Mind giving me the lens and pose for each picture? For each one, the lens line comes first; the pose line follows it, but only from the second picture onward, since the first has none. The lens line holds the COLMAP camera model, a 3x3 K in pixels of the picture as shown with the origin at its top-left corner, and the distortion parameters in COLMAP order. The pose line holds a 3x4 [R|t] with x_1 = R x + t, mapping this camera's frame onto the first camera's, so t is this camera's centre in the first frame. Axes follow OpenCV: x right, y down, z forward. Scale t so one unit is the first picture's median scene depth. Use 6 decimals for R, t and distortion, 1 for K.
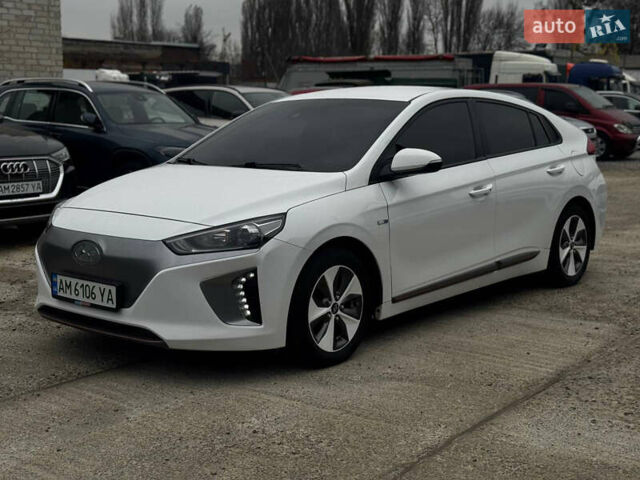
lens RADIAL K [[934.5, 0, 320.0], [0, 934.5, 240.0], [0, 0, 1]] dist [0.092068, -0.009483]
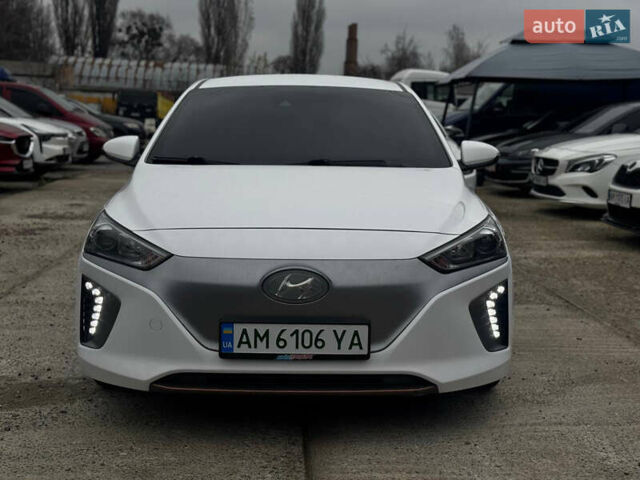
lens RADIAL K [[934.5, 0, 320.0], [0, 934.5, 240.0], [0, 0, 1]] dist [0.092068, -0.009483]
pose [[0.748705, -0.076645, 0.658458, -0.713625], [0.081583, 0.996396, 0.023218, -0.037313], [-0.657865, 0.036335, 0.752259, 0.454255]]
